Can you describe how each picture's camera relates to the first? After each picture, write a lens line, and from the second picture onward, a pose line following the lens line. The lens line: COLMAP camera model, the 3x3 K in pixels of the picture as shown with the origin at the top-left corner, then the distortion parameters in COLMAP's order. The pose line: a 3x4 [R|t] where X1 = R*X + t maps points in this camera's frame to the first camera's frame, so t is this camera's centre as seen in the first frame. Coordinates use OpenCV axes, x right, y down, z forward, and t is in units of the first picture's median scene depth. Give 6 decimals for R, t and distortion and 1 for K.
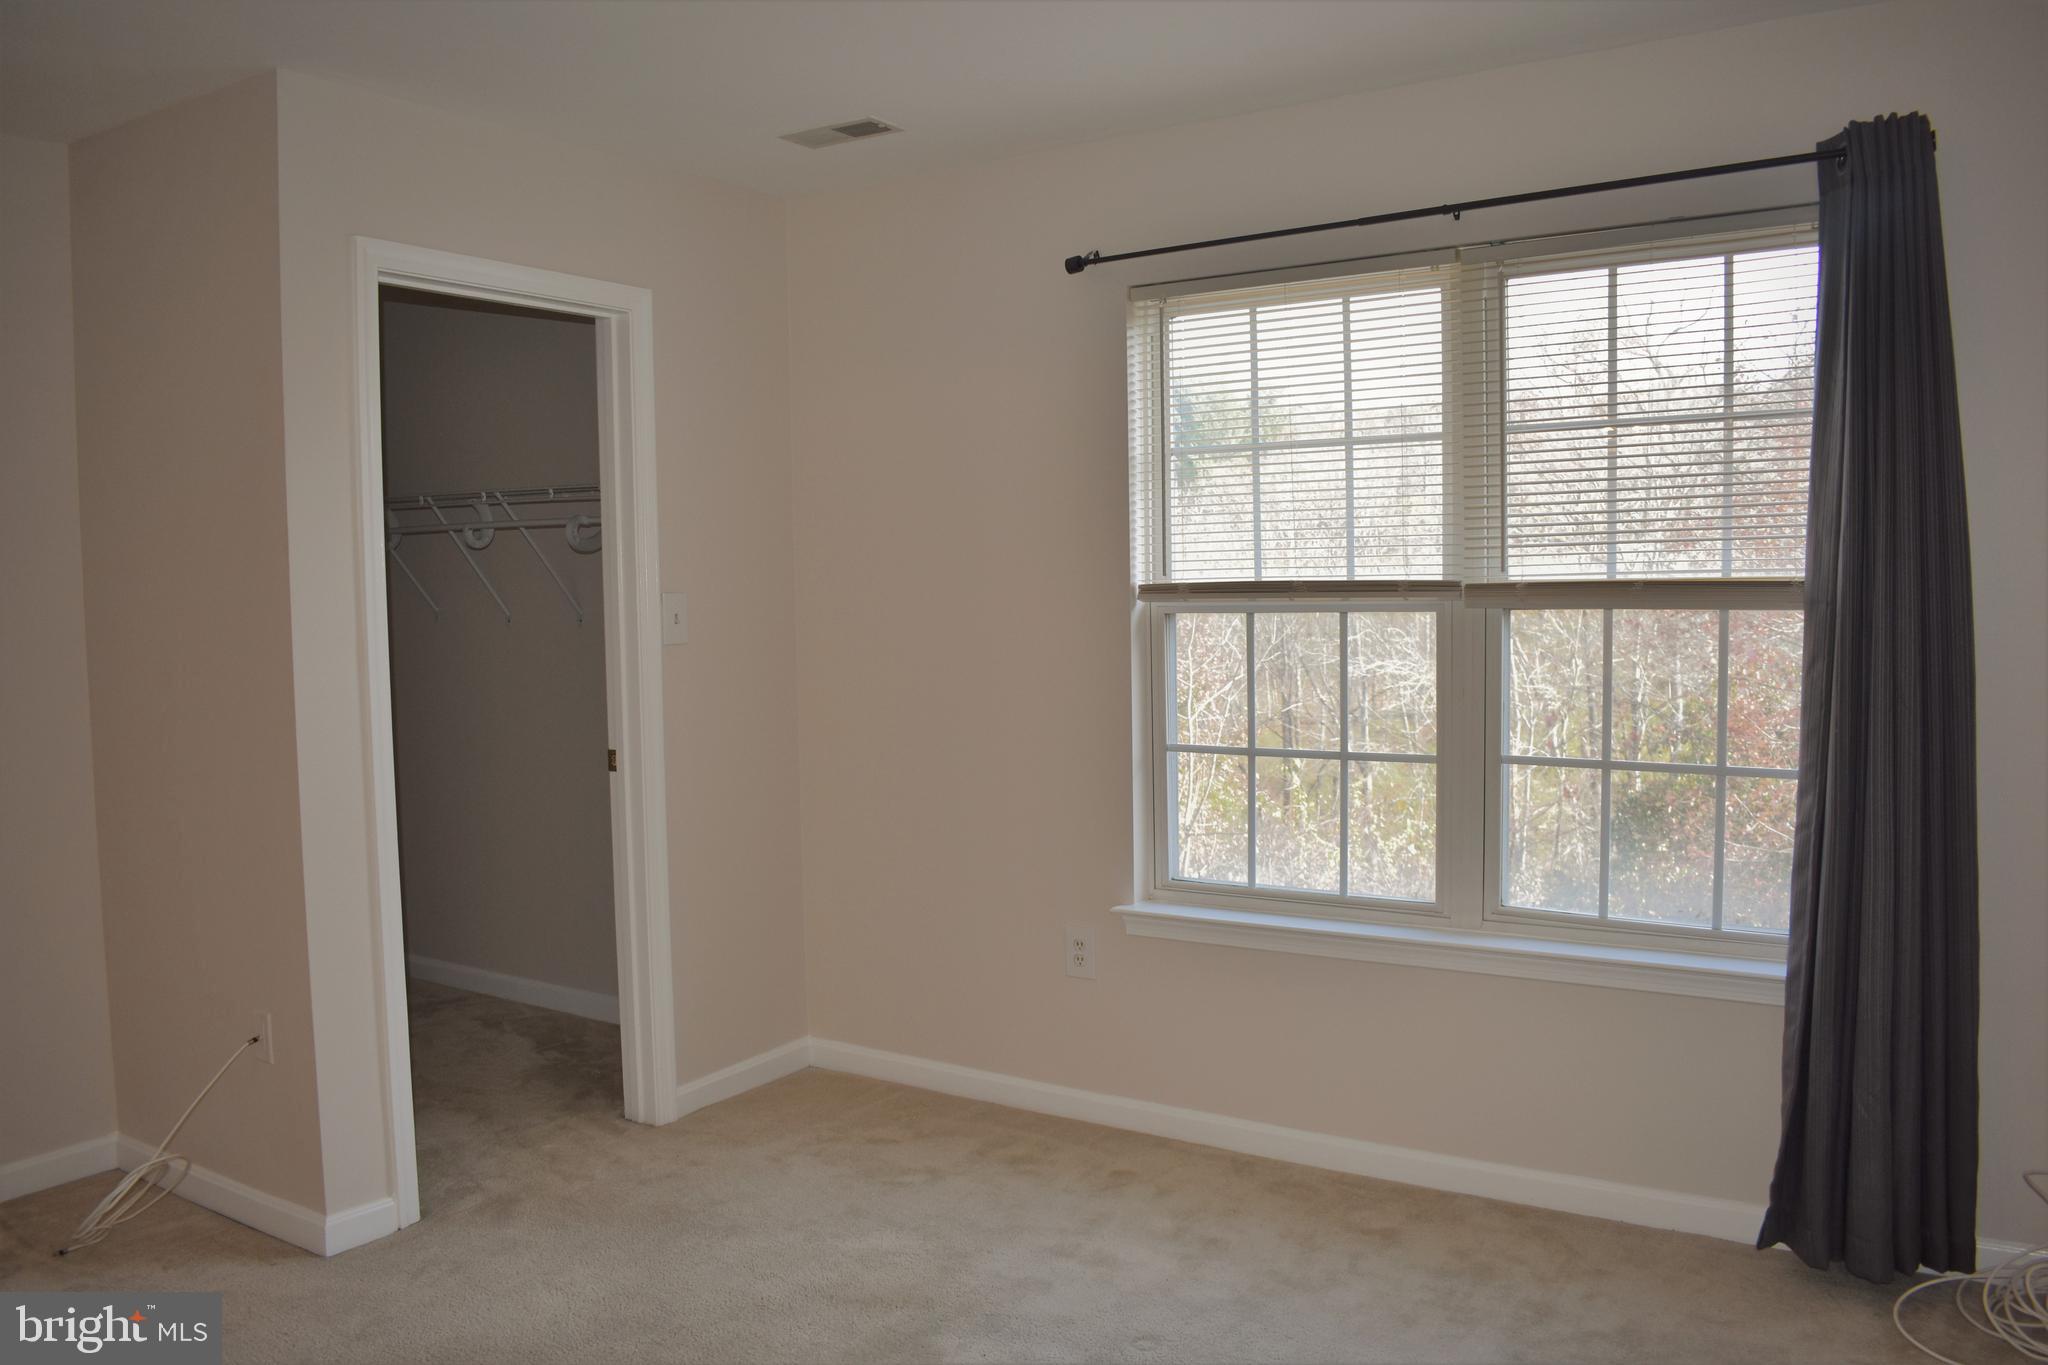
lens RADIAL K [[1601.2, 0, 1024.0], [0, 1601.2, 682.5], [0, 0, 1]] dist [-0.095725, 0.008891]
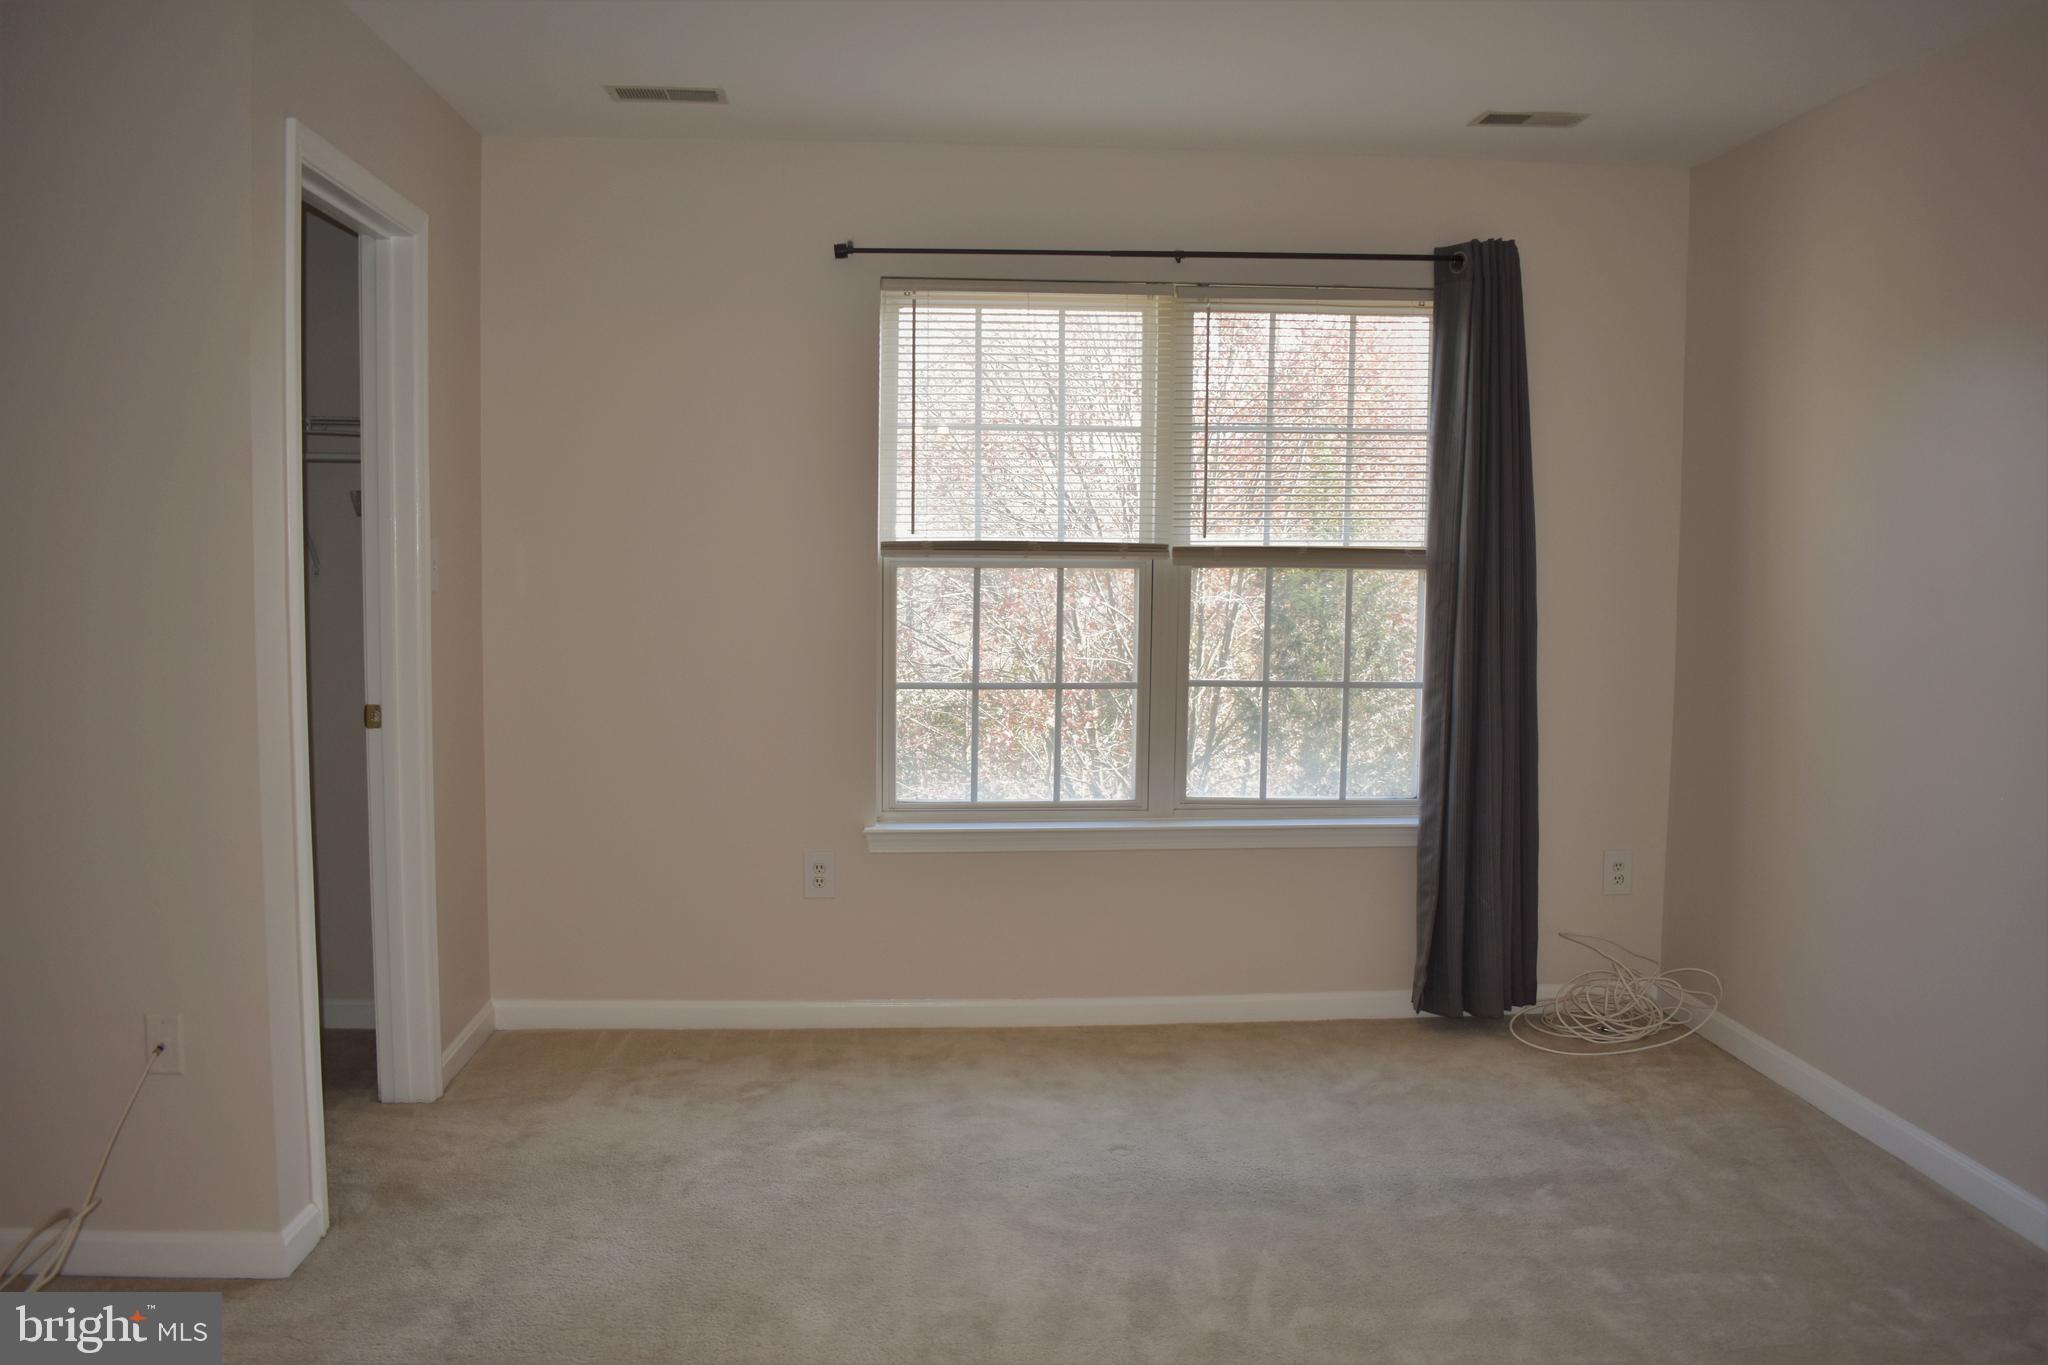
lens RADIAL K [[1601.2, 0, 1024.0], [0, 1601.2, 682.5], [0, 0, 1]] dist [-0.095725, 0.008891]
pose [[0.793213, -0.023999, 0.608471, -0.592867], [0.017739, 0.999710, 0.016304, 0.023783], [-0.608685, -0.002139, 0.793409, 0.046243]]
